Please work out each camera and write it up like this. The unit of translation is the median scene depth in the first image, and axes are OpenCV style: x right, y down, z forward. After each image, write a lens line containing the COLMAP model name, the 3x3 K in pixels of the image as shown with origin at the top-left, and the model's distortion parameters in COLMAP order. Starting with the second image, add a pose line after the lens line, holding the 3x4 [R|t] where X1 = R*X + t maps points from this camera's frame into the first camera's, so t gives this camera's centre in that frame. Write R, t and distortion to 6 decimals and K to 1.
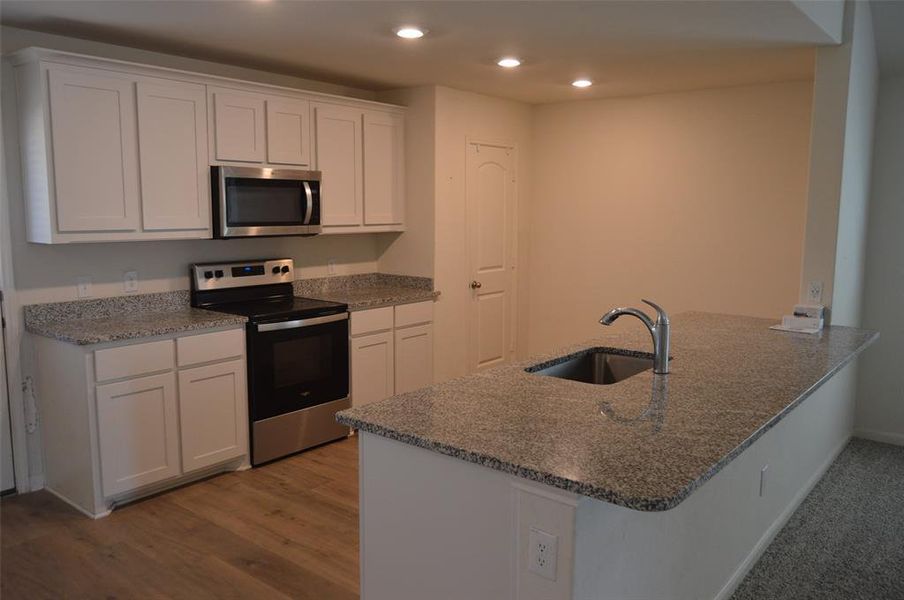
lens RADIAL K [[711.4, 0, 451.5], [0, 711.4, 300.5], [0, 0, 1]] dist [-0.029245, 0.027404]
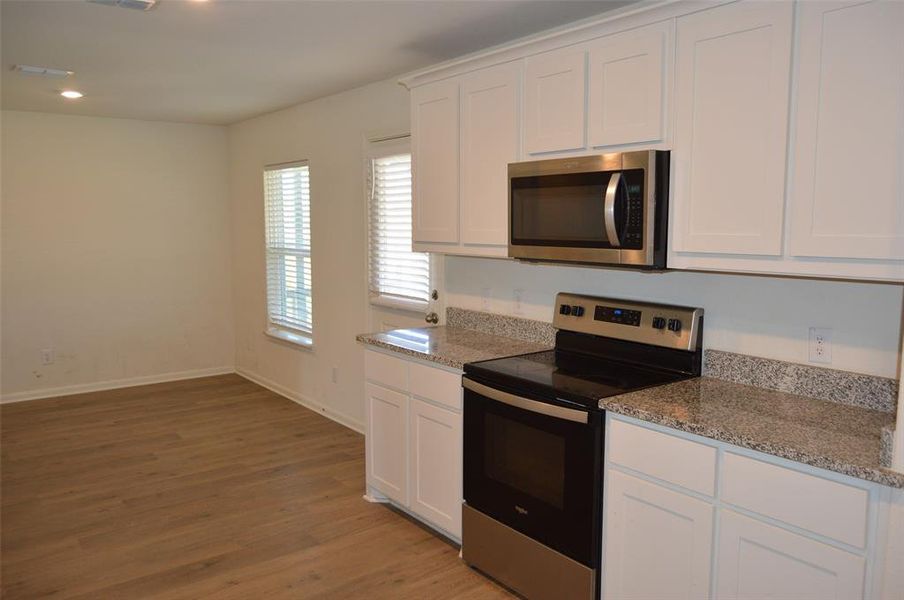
lens RADIAL K [[711.4, 0, 454.5], [0, 711.4, 298.9], [0, 0, 1]] dist [-0.029245, 0.027404]
pose [[-0.233598, 0.100685, -0.967106, 0.398103], [-0.130063, 0.982450, 0.133698, -0.129661], [0.963595, 0.157016, -0.216403, 1.032115]]
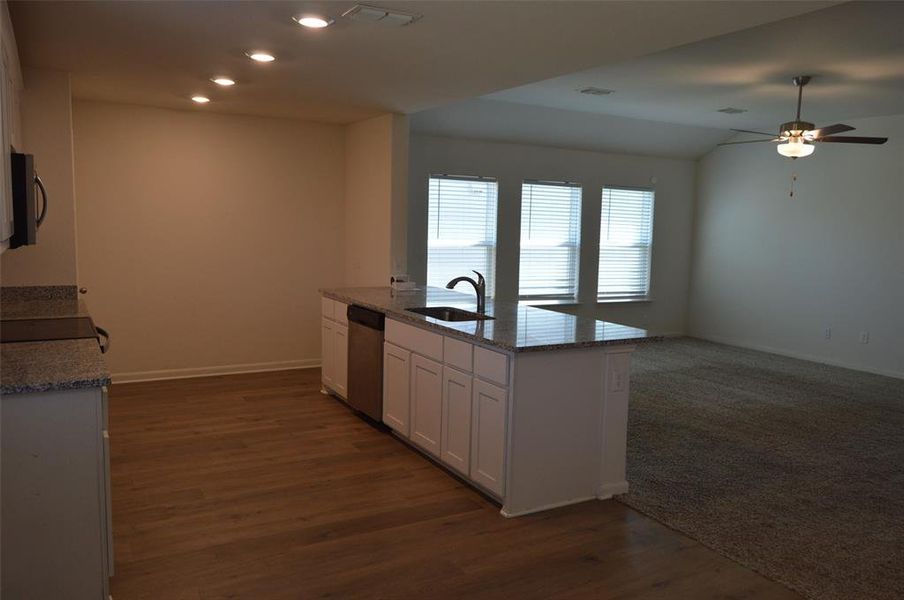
lens RADIAL K [[711.4, 0, 452.2], [0, 711.4, 300.2], [0, 0, 1]] dist [-0.029245, 0.027404]
pose [[0.362568, -0.101252, 0.926441, -0.821169], [0.098563, 0.992672, 0.069918, -0.034209], [-0.926731, 0.065962, 0.369891, 0.263875]]
